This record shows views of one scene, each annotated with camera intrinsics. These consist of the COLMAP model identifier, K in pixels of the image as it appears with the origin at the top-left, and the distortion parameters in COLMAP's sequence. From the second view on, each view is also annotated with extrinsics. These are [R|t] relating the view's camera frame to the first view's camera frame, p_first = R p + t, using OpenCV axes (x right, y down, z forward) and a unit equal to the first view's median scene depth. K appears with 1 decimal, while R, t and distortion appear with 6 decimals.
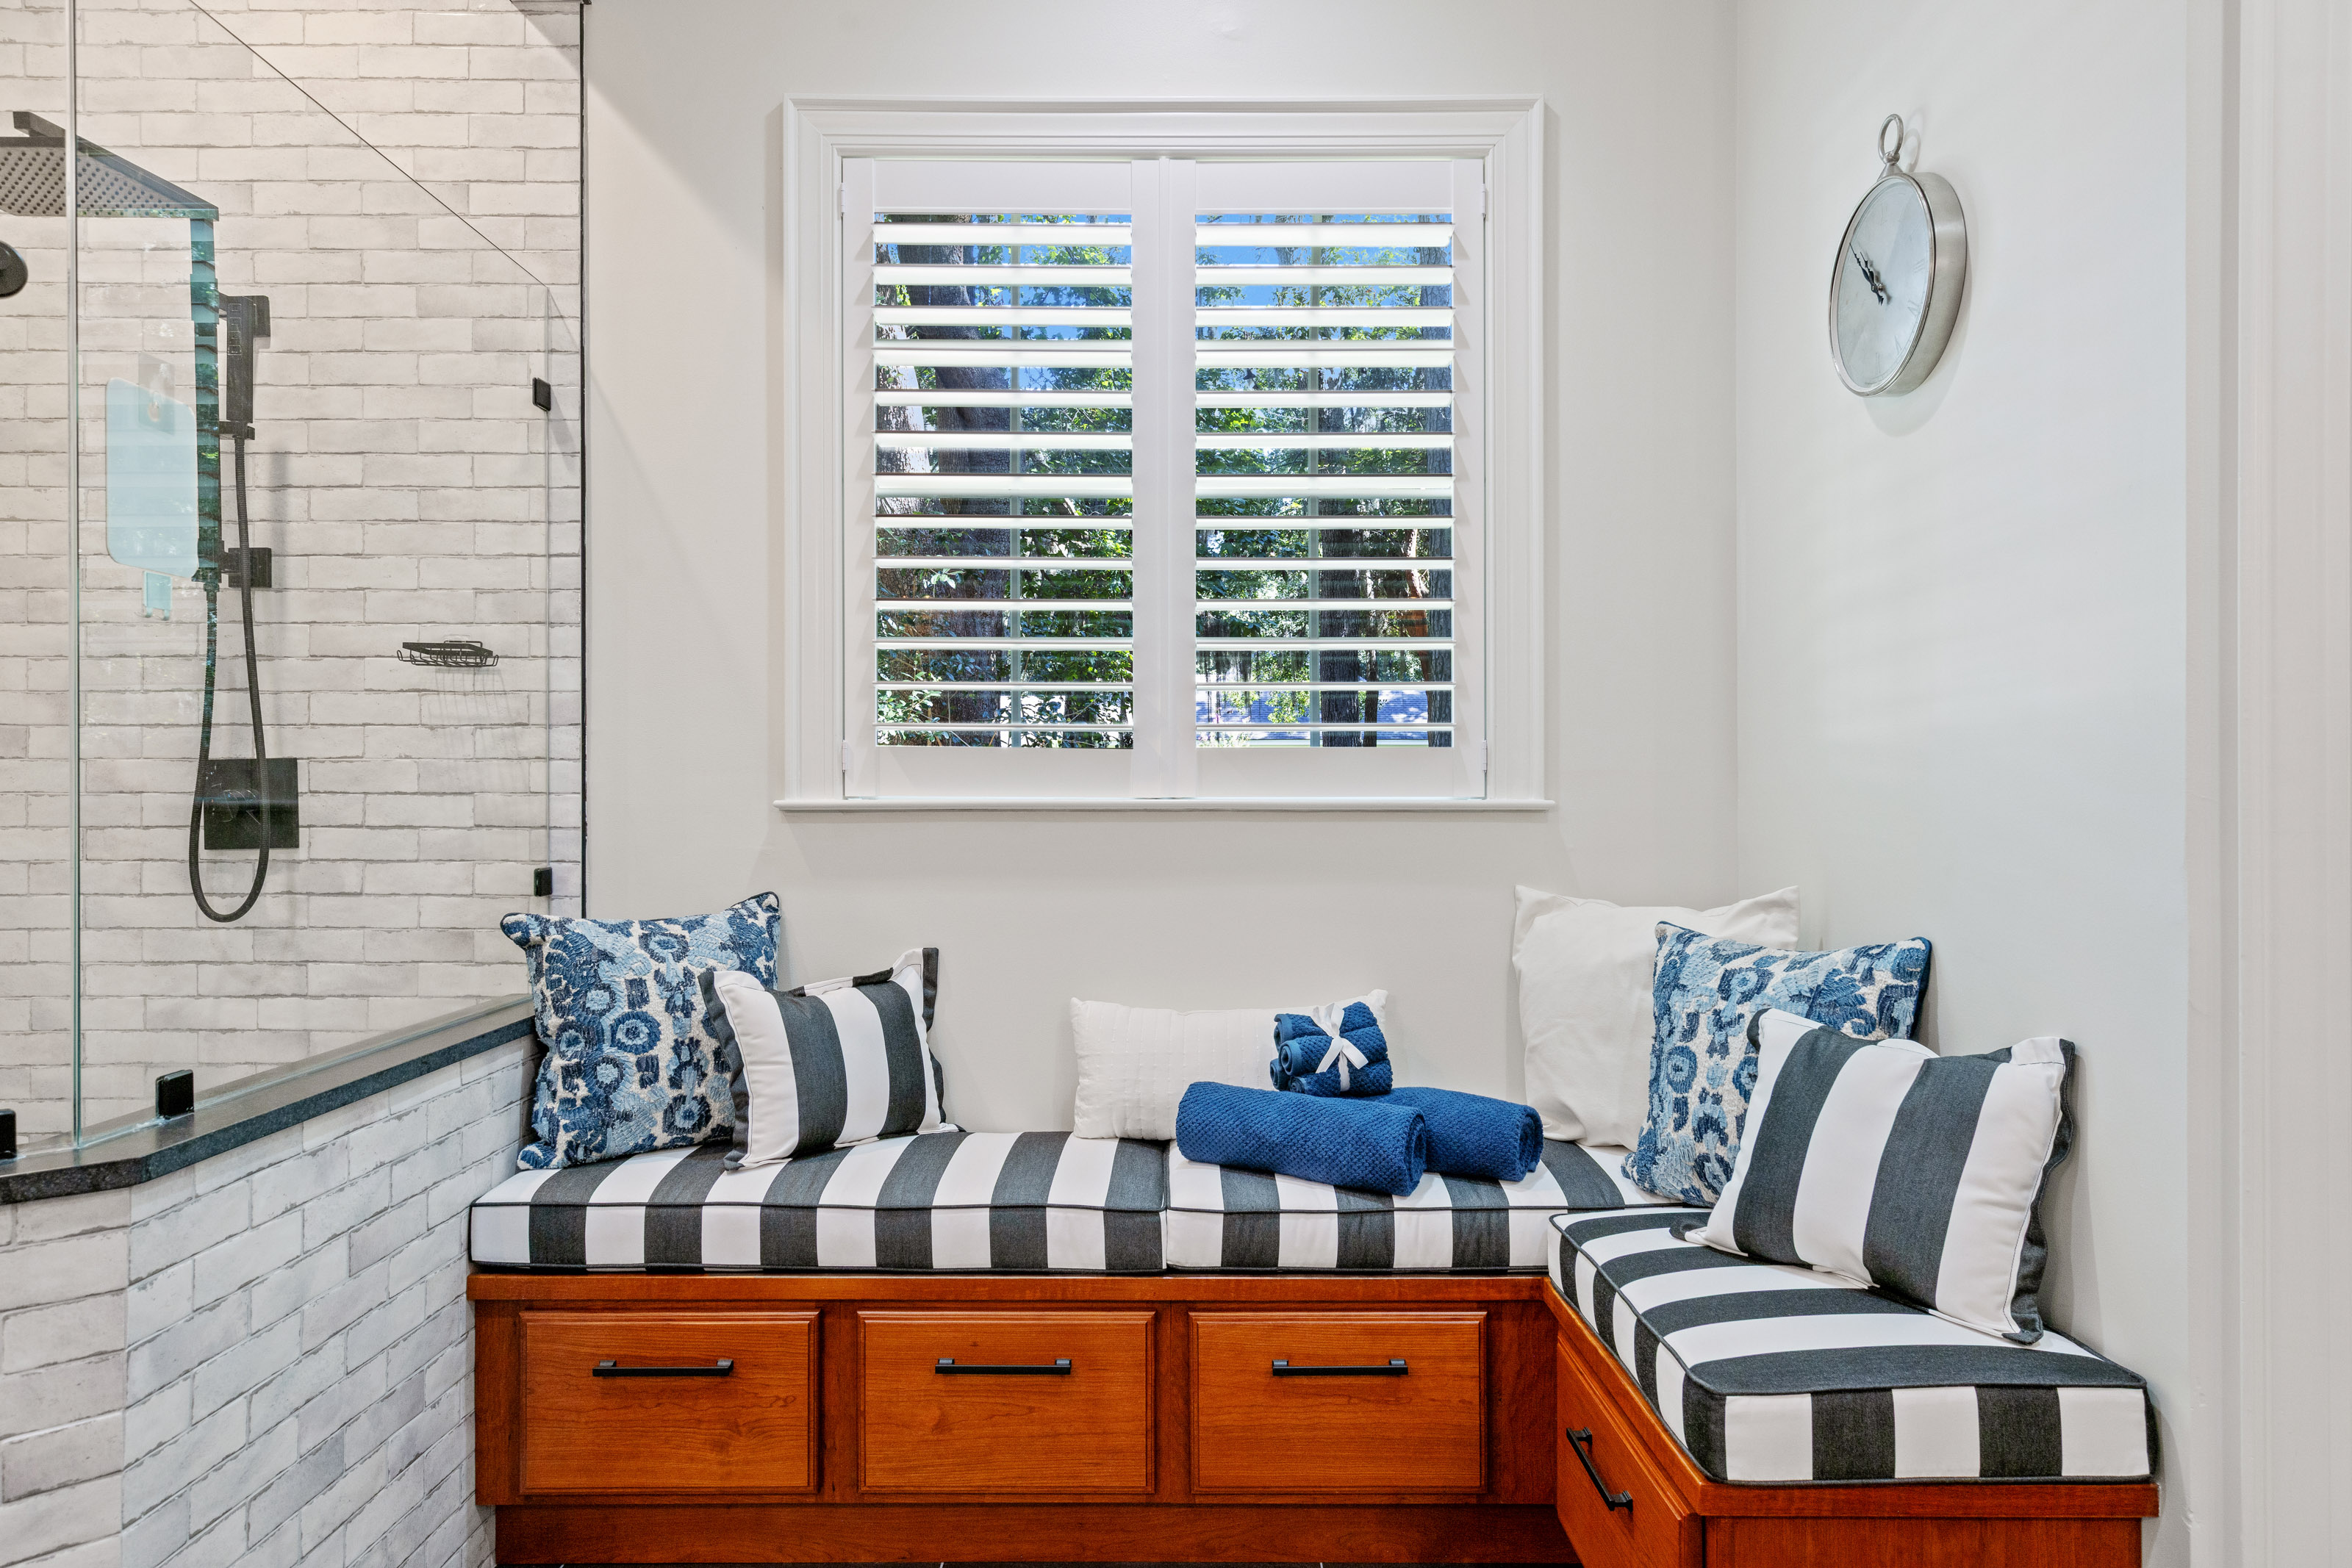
lens RADIAL K [[1502.7, 0, 1176.5], [0, 1502.7, 795.4], [0, 0, 1]] dist [0.004553, 0.002069]
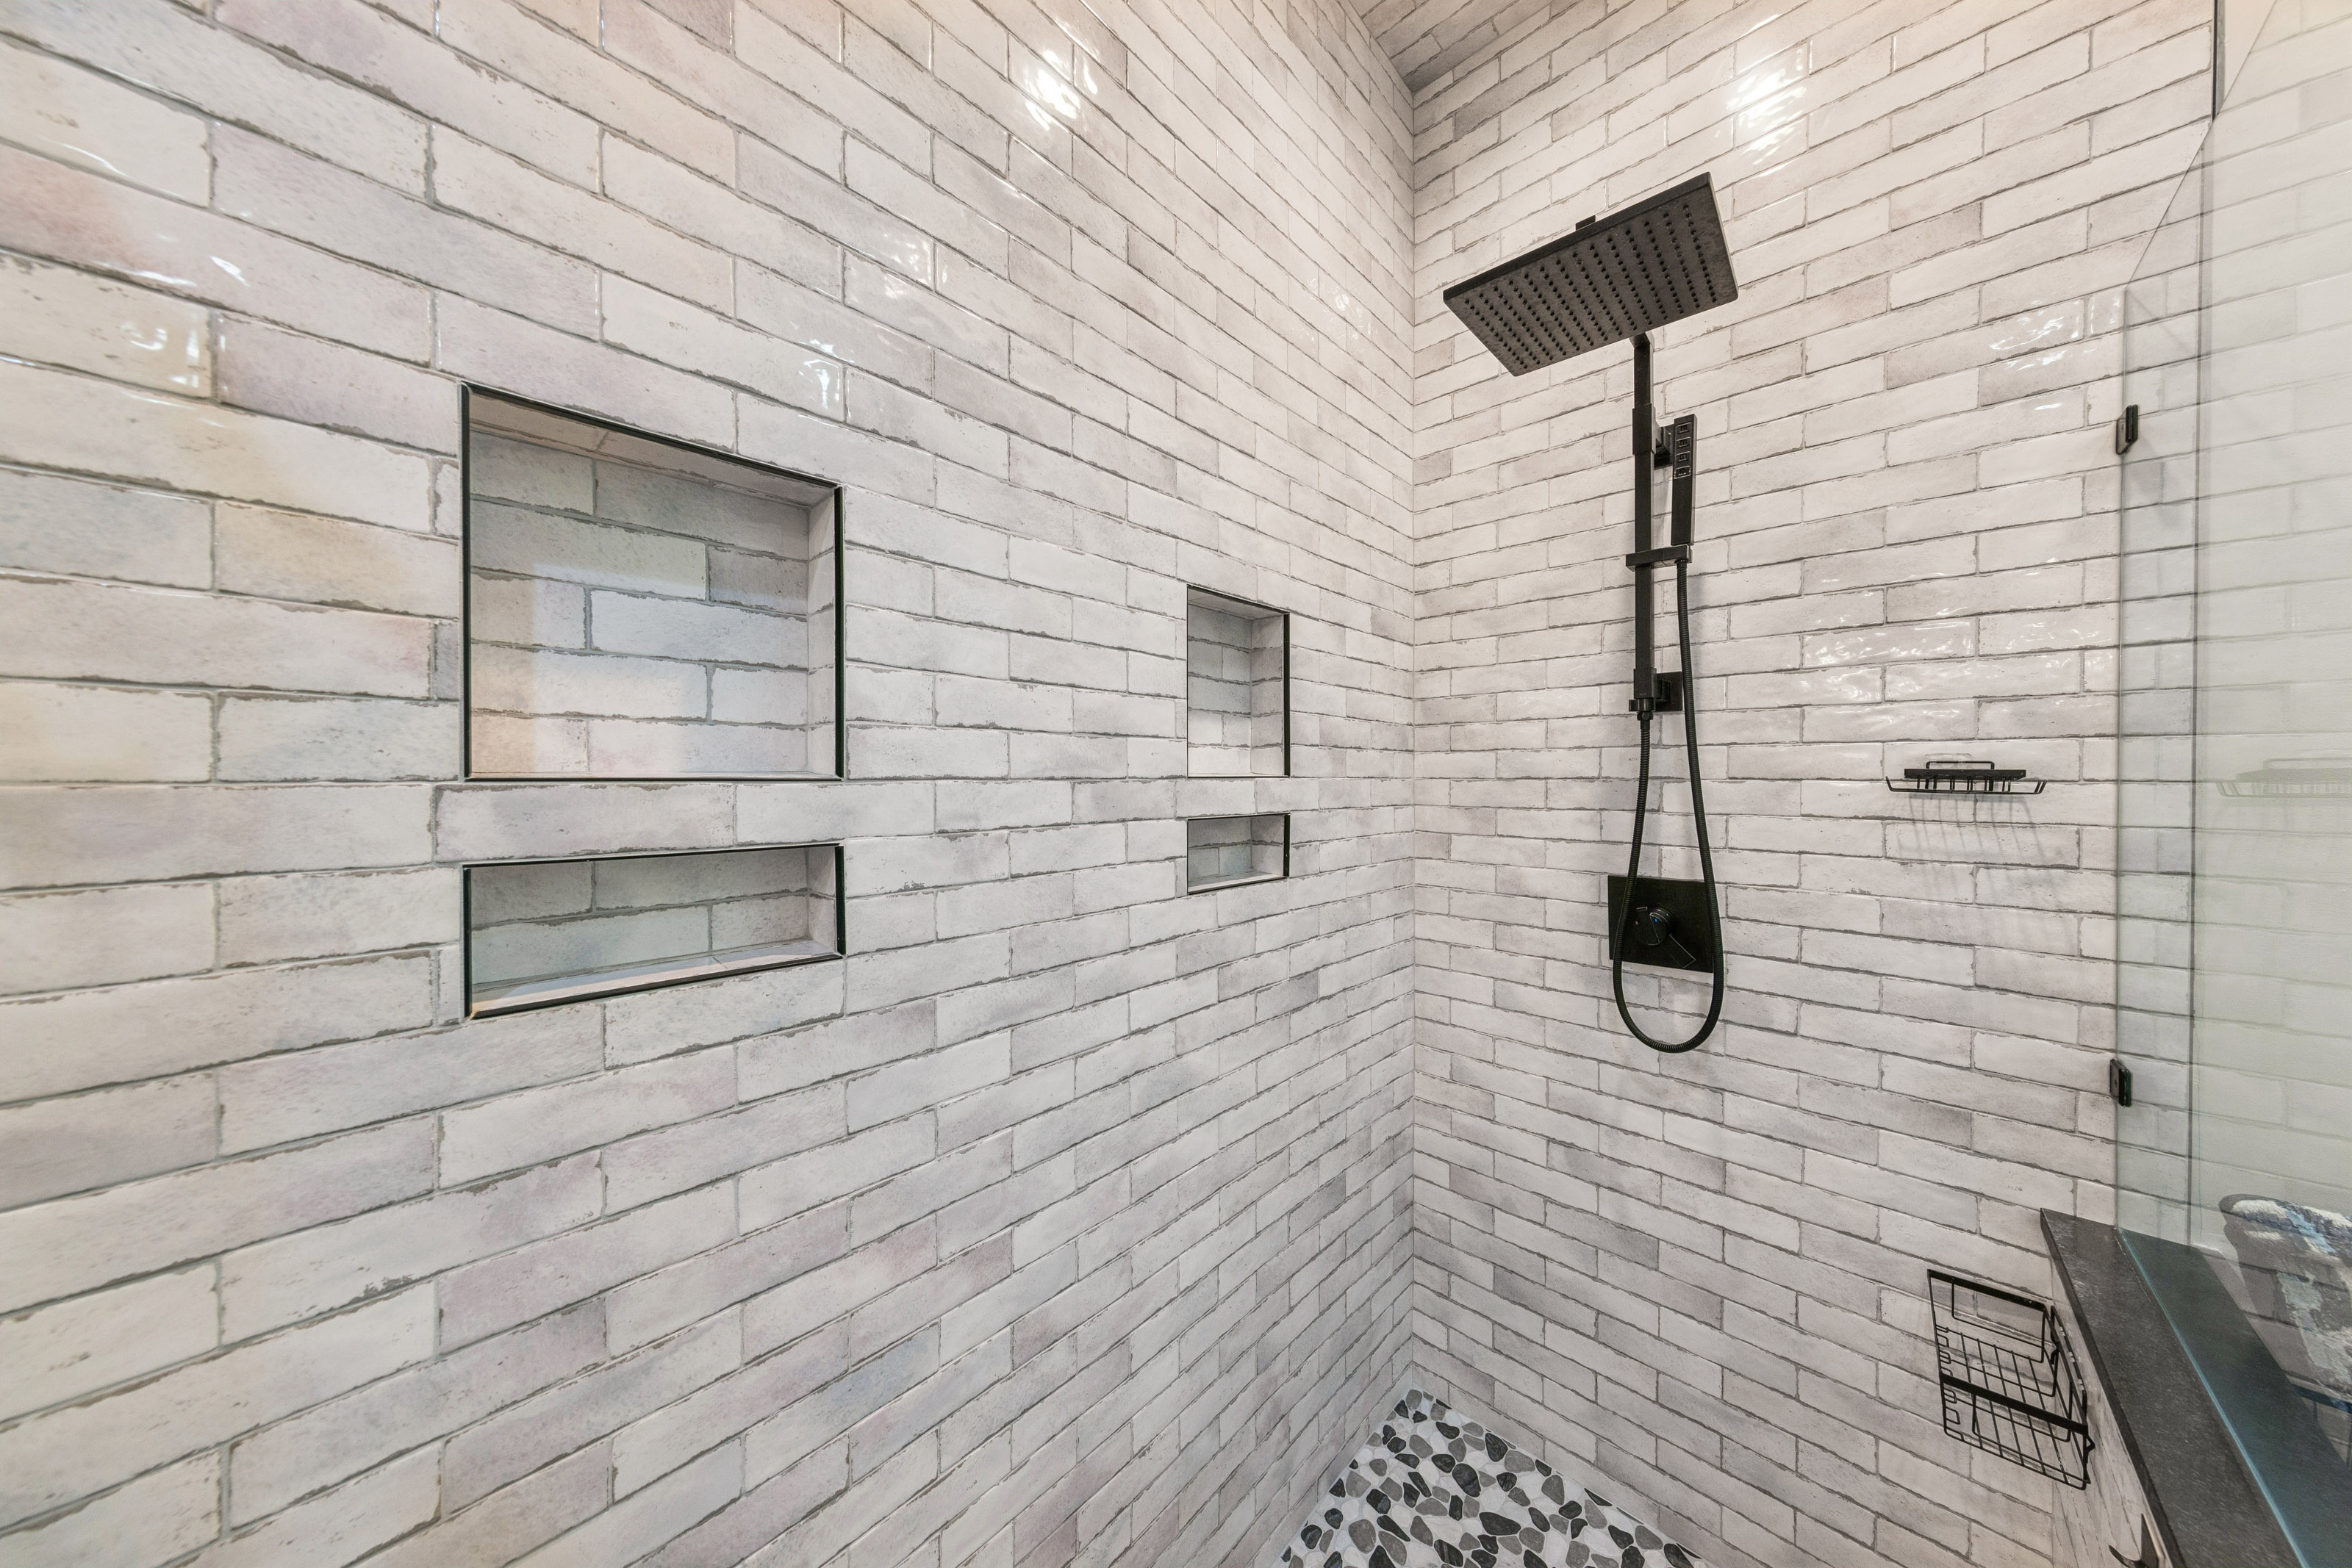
lens RADIAL K [[729.9, 0, 1177.9], [0, 729.9, 781.4], [0, 0, 1]] dist [0.005104, -0.000057]
pose [[0.721693, 0.009875, -0.692143, -0.507098], [-0.005486, 0.999948, 0.008546, -0.093024], [0.692191, -0.002371, 0.721710, 0.411187]]
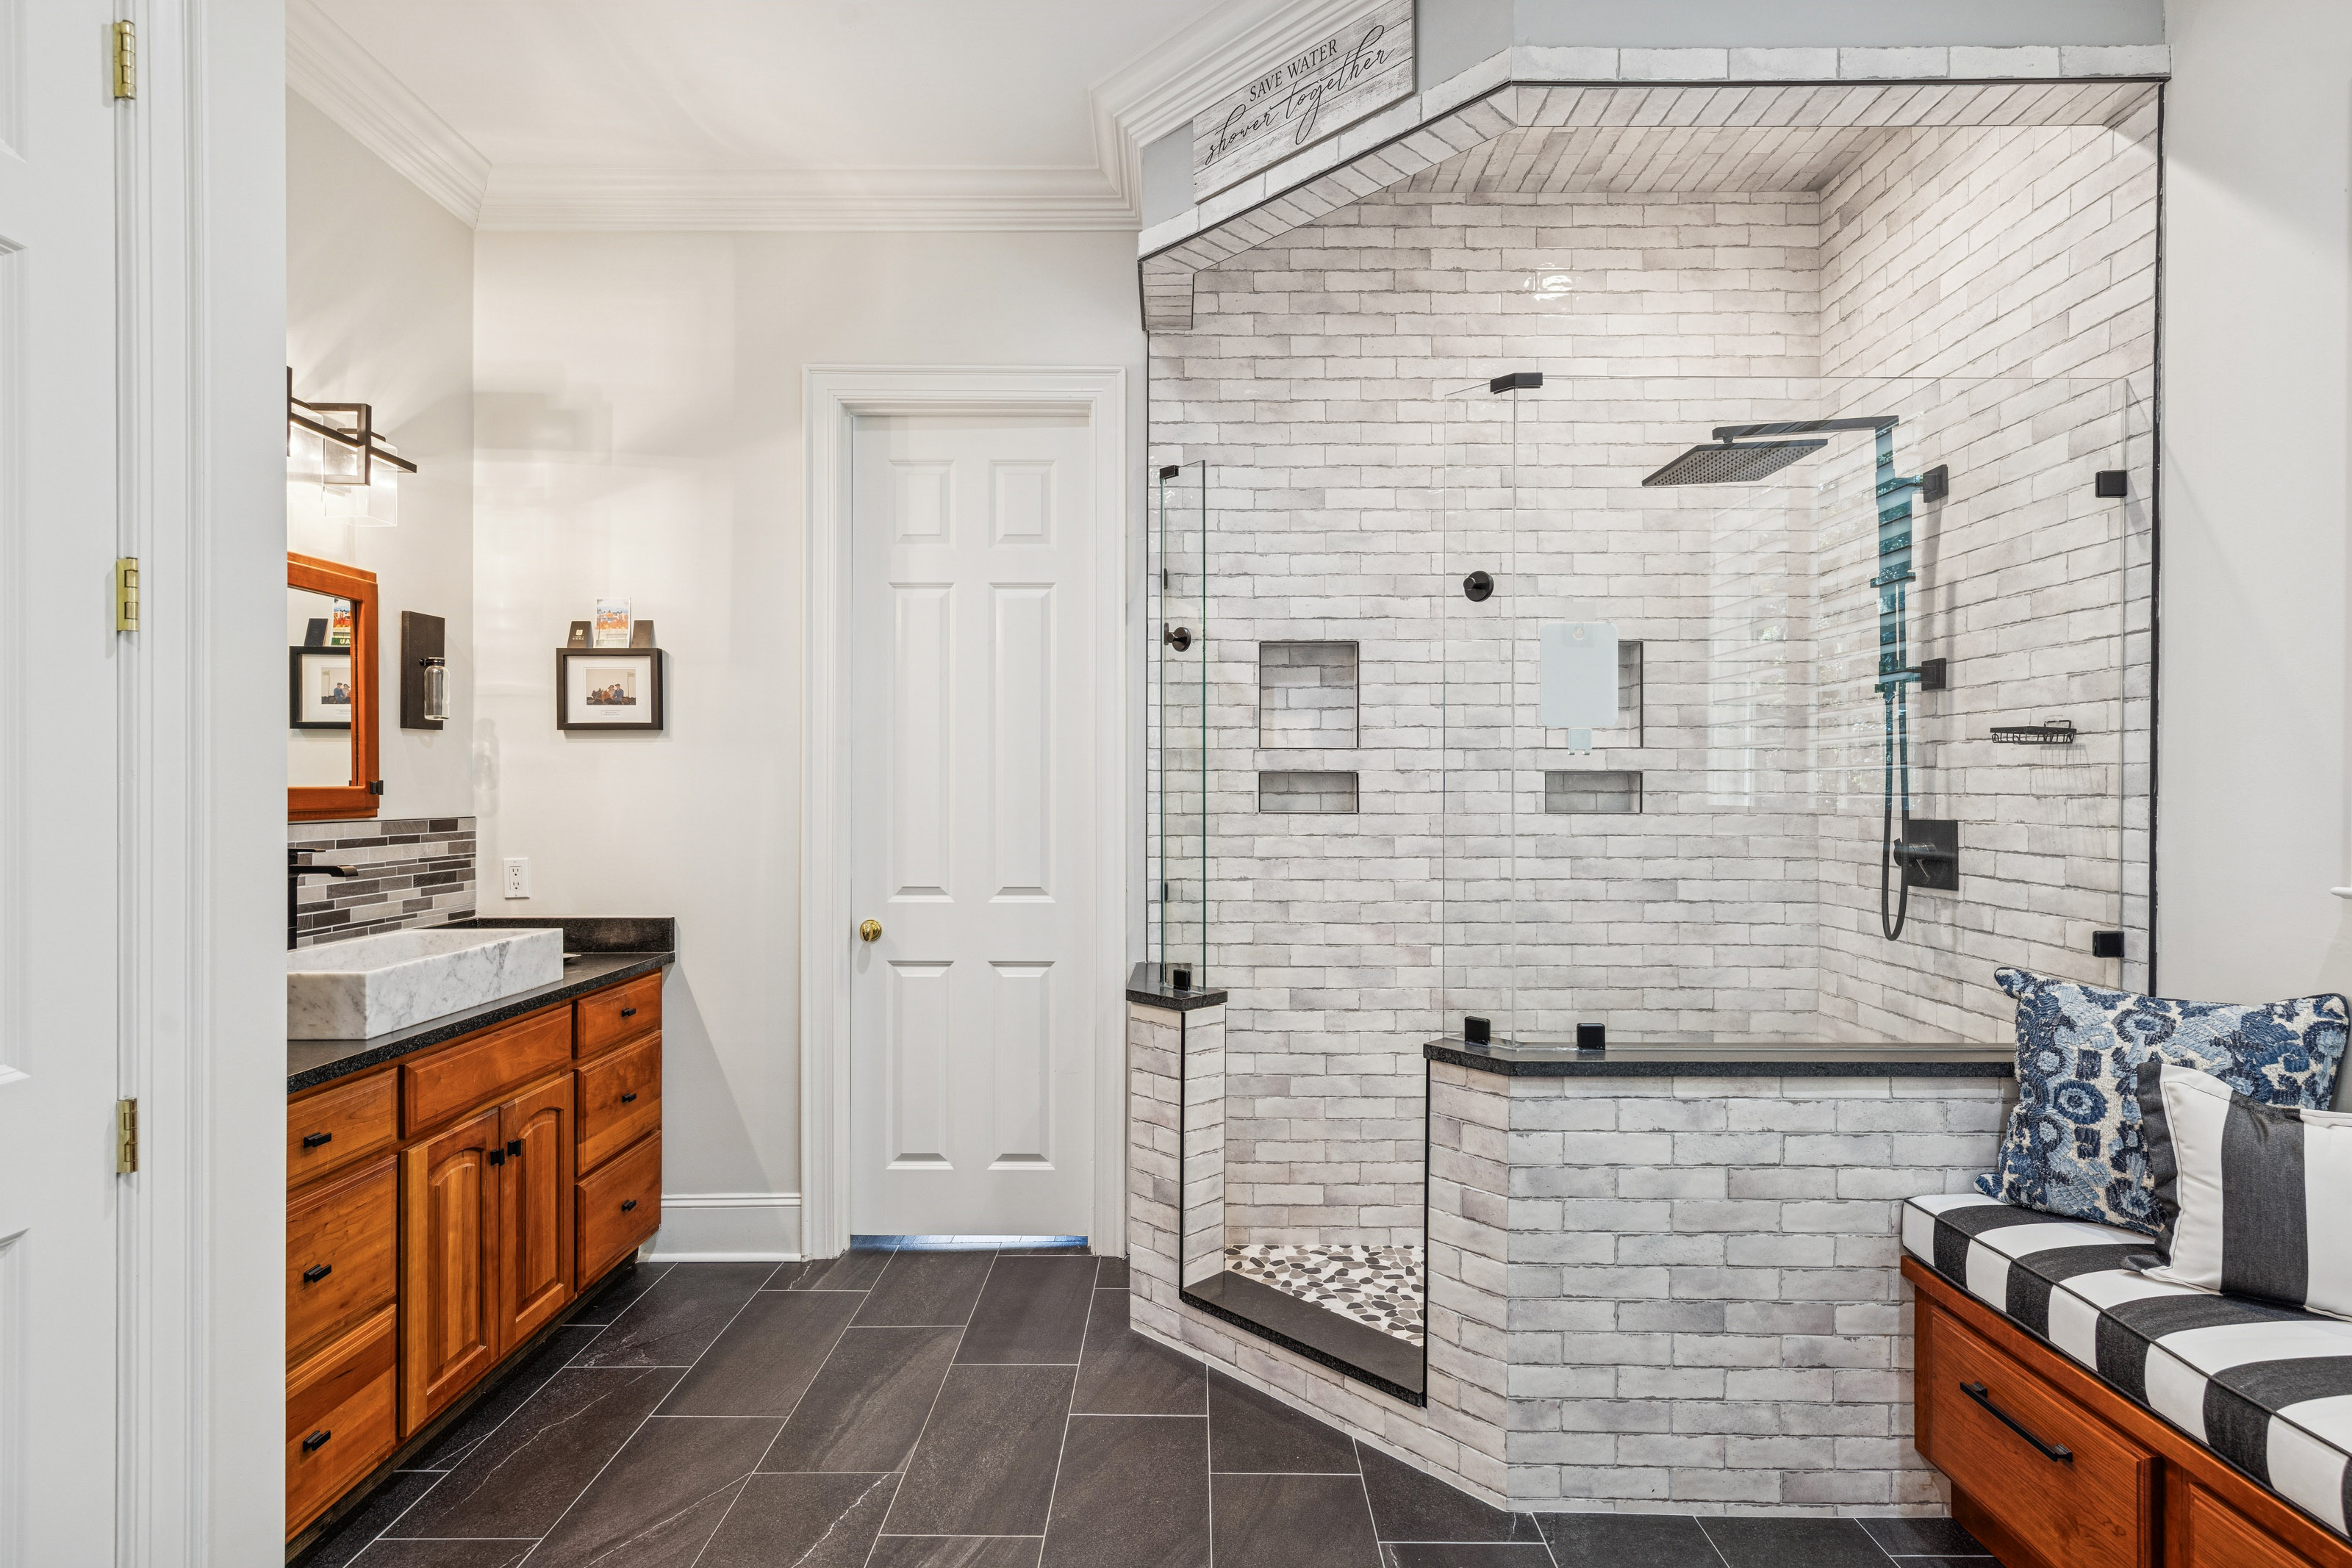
lens RADIAL K [[1139.0, 0, 1178.7], [0, 1139.0, 787.6], [0, 0, 1]] dist [0.004203, 0.001312]
pose [[-0.018832, 0.002740, -0.999819, 0.395724], [-0.004102, 0.999988, 0.002818, -0.052514], [0.999814, 0.004154, -0.018821, 0.359603]]
